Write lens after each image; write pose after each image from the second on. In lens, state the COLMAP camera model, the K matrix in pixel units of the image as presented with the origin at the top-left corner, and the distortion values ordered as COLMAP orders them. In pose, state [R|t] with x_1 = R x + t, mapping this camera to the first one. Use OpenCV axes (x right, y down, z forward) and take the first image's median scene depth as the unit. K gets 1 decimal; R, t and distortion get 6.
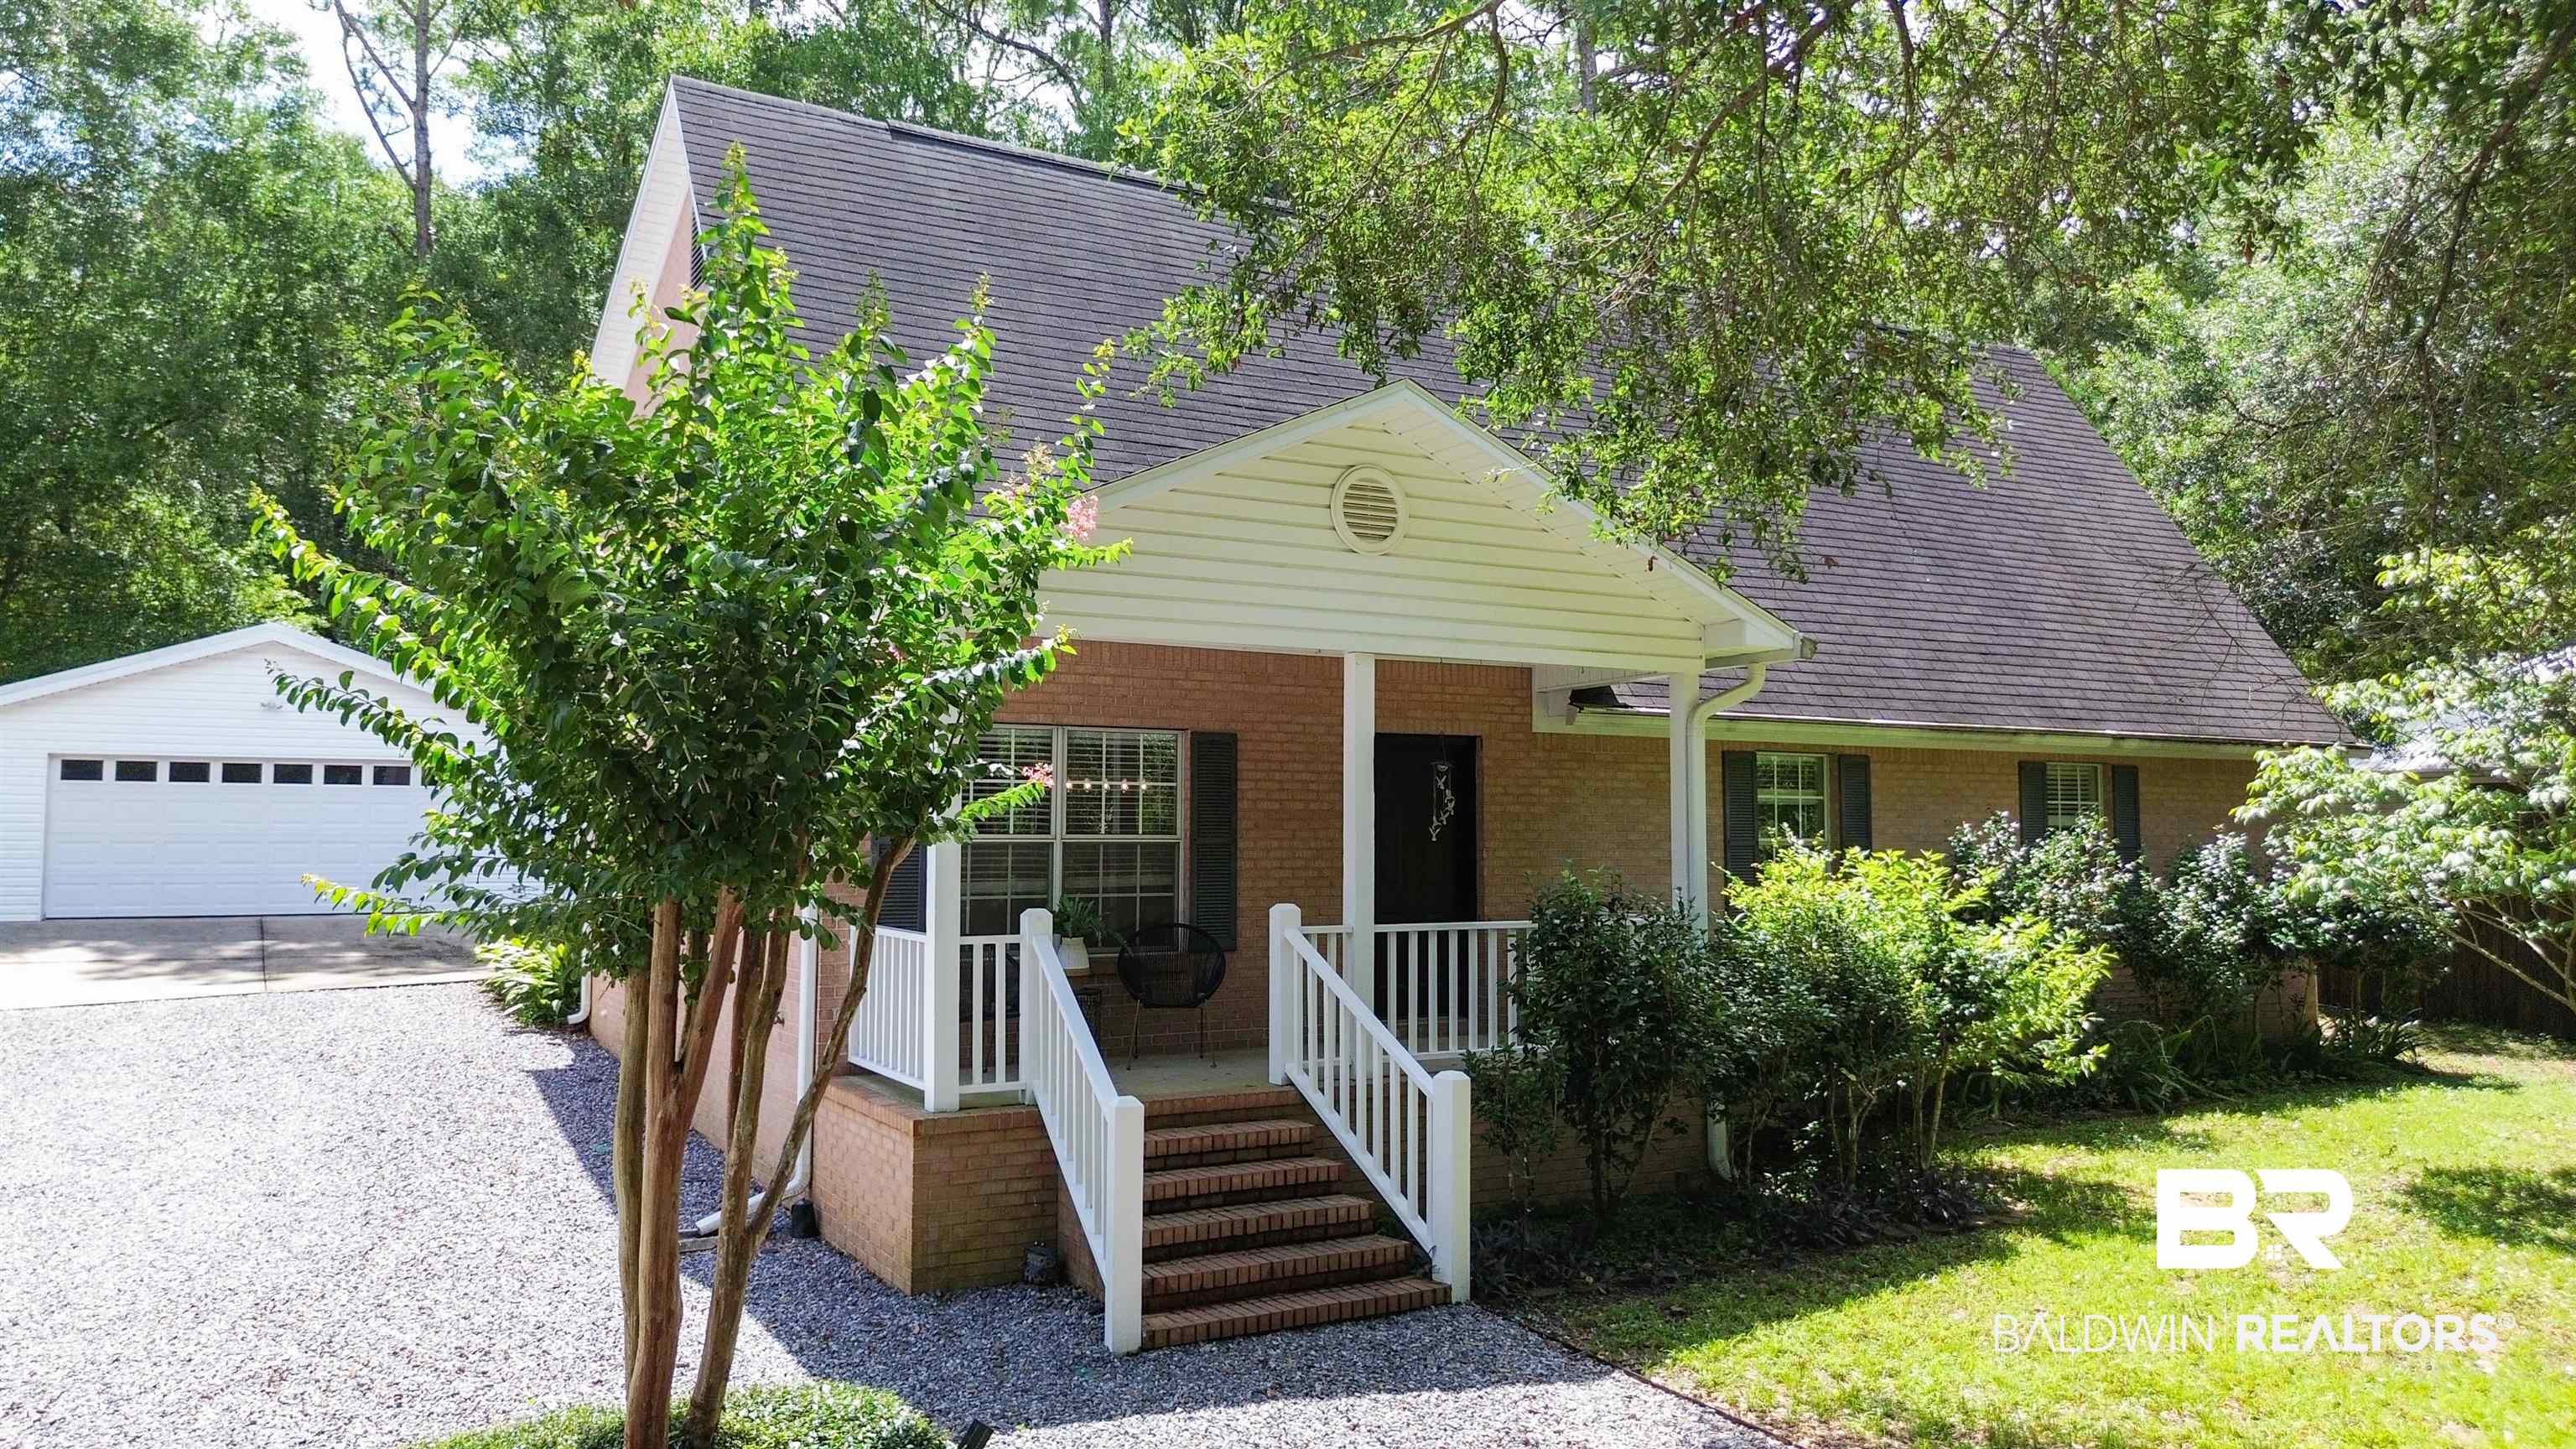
lens RADIAL K [[1824.1, 0, 1288.0], [0, 1824.1, 724.5], [0, 0, 1]] dist [-0.006833, -0.002307]
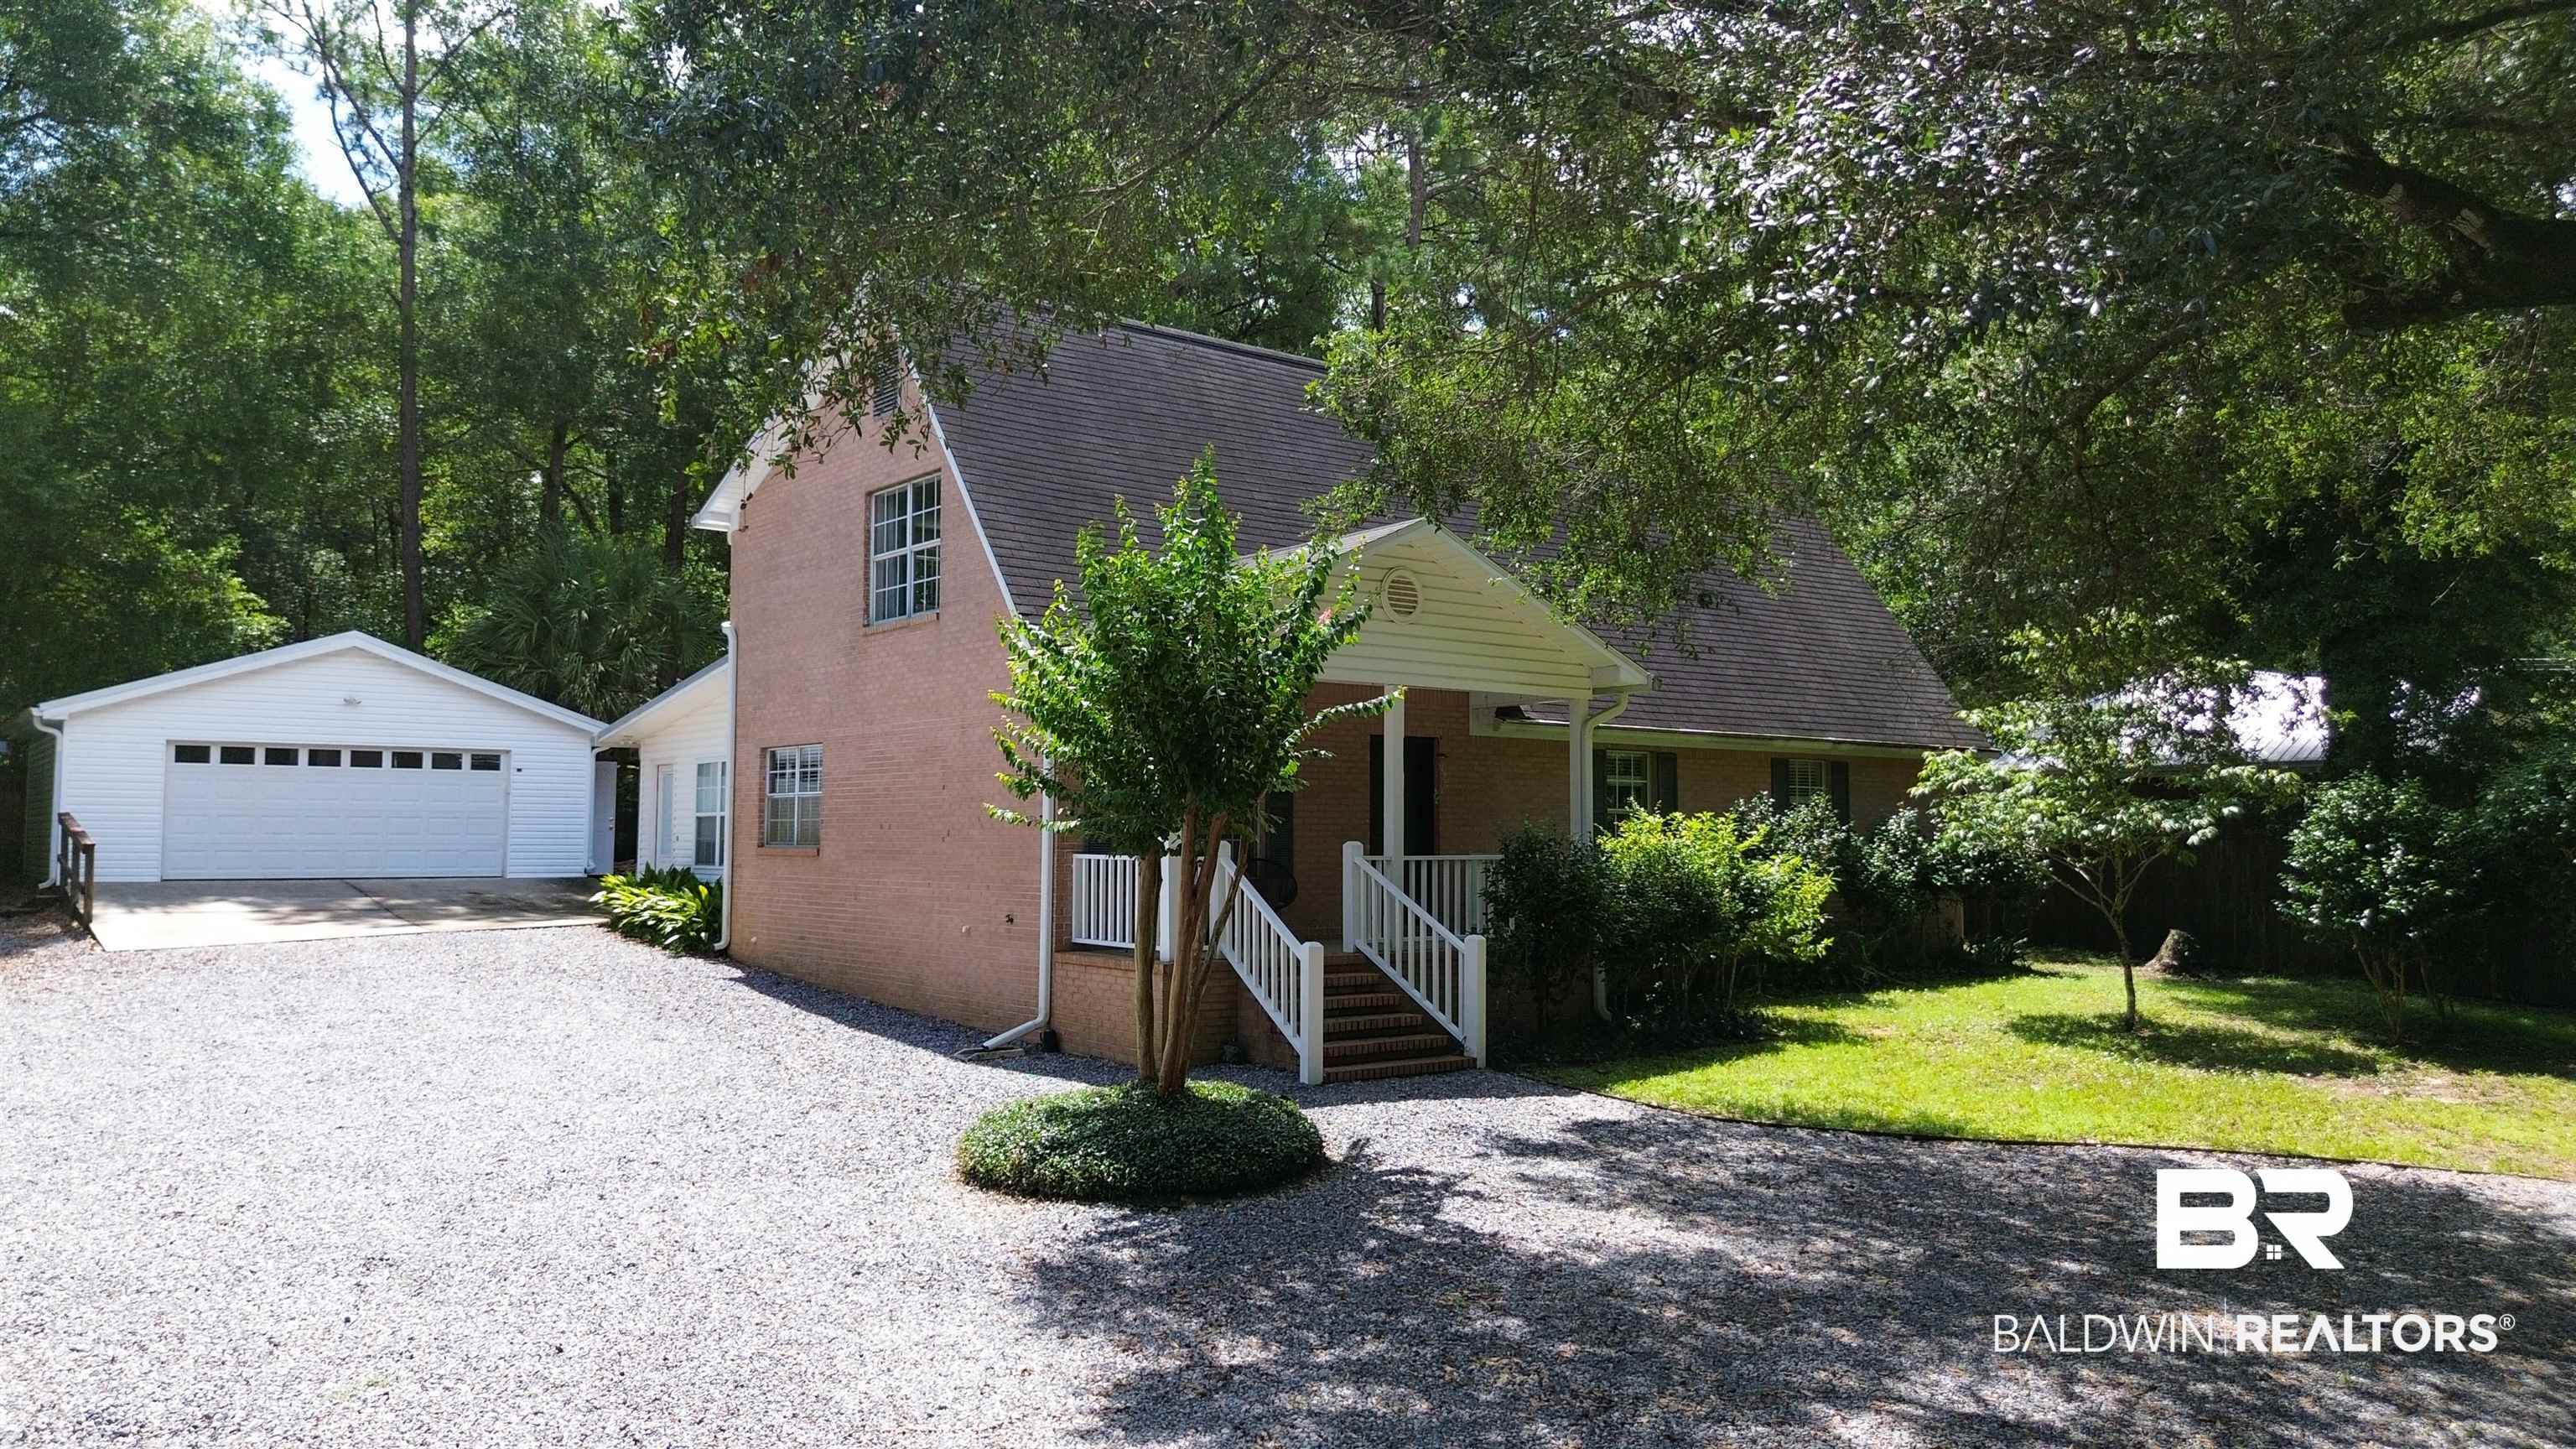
lens RADIAL K [[1824.1, 0, 1288.0], [0, 1824.1, 724.5], [0, 0, 1]] dist [-0.006833, -0.002307]
pose [[0.988873, 0.010782, 0.148374, -0.250292], [-0.010924, 0.999940, 0.000141, -0.003488], [-0.148364, -0.001761, 0.988931, -0.486354]]
